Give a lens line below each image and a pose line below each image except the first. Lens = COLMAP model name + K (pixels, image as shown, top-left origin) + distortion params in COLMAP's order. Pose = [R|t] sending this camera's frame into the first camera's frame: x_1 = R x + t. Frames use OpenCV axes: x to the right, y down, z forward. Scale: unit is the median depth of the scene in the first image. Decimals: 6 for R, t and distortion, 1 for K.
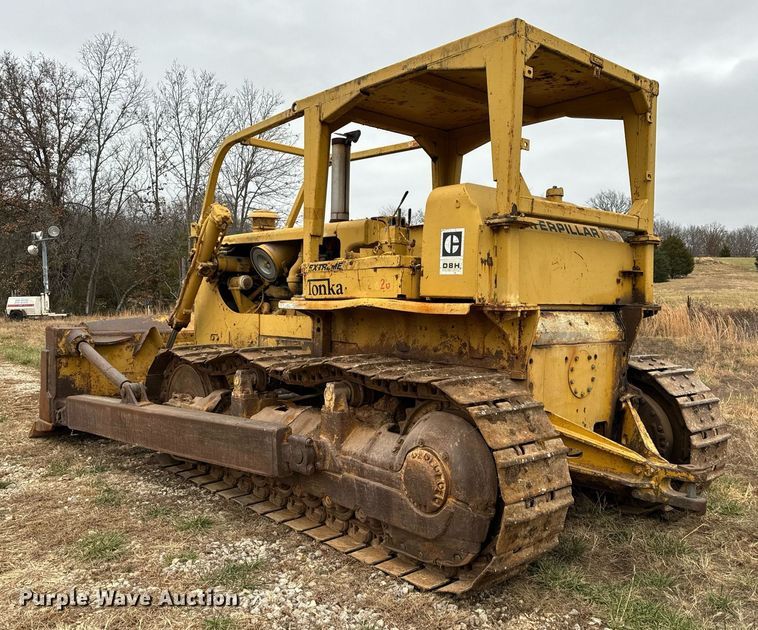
lens RADIAL K [[652.2, 0, 351.4], [0, 652.2, 310.7], [0, 0, 1]] dist [0.212981, -0.425068]
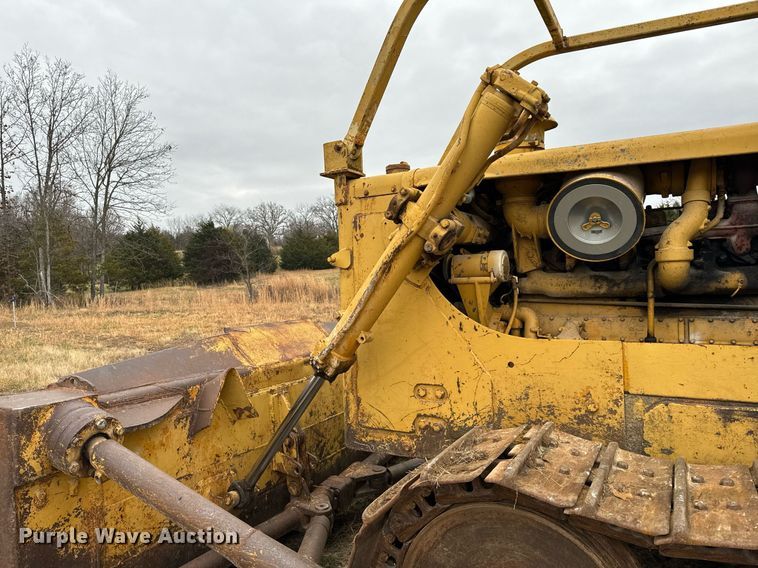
lens RADIAL K [[525.9, 0, 379.0], [0, 525.9, 284.0], [0, 0, 1]] dist [0.101246, -0.123679]
pose [[0.940249, -0.033404, 0.338845, -0.504117], [0.037711, 0.999270, -0.006134, -0.043498], [-0.338393, 0.018546, 0.940822, 0.951442]]
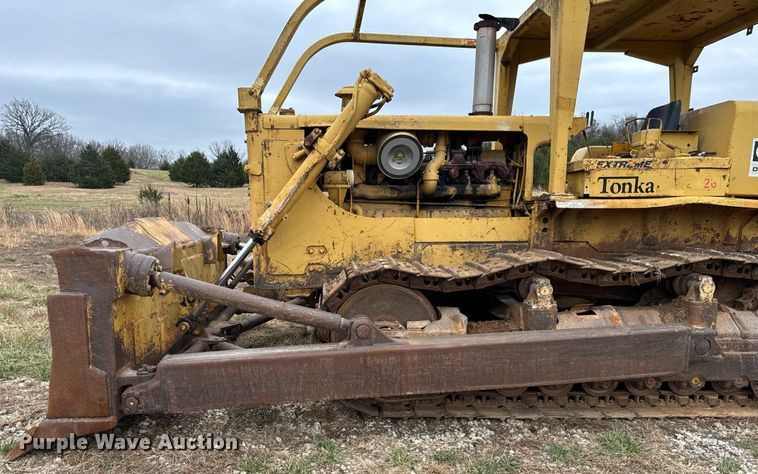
lens RADIAL K [[548.5, 0, 361.6], [0, 548.5, 298.9], [0, 0, 1]] dist [0.112062, -0.140428]
pose [[0.608878, -0.135177, 0.781661, -0.971902], [0.015095, 0.987170, 0.158959, -0.006705], [-0.793120, -0.084987, 0.603107, 0.788962]]
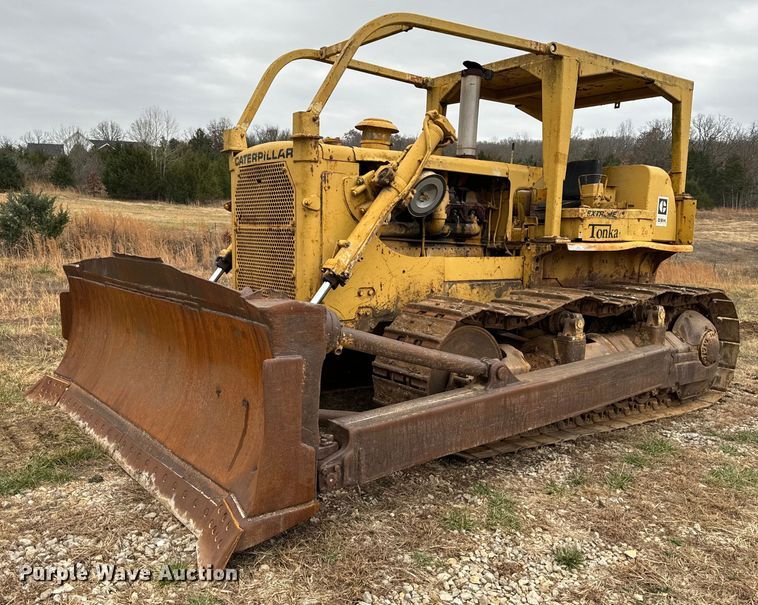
lens RADIAL K [[678.9, 0, 357.0], [0, 678.9, 304.3], [0, 0, 1]] dist [0.136212, -0.196054]
pose [[0.080226, -0.114632, 0.990163, -1.319677], [-0.012267, 0.993176, 0.115974, -0.044257], [-0.996701, -0.021451, 0.078273, 1.339178]]
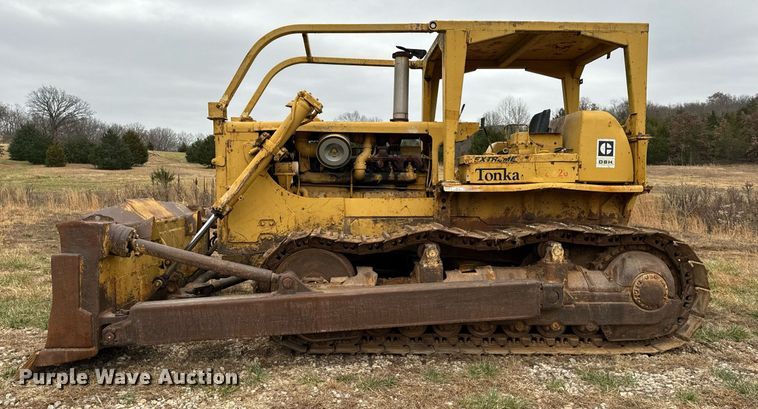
lens RADIAL K [[542.9, 0, 368.2], [0, 542.9, 209.6], [0, 0, 1]] dist [0.160300, -0.247576]
pose [[0.617106, -0.040534, 0.785835, -1.071901], [0.016720, 0.999122, 0.038405, -0.012110], [-0.786702, -0.010561, 0.617242, 0.520037]]
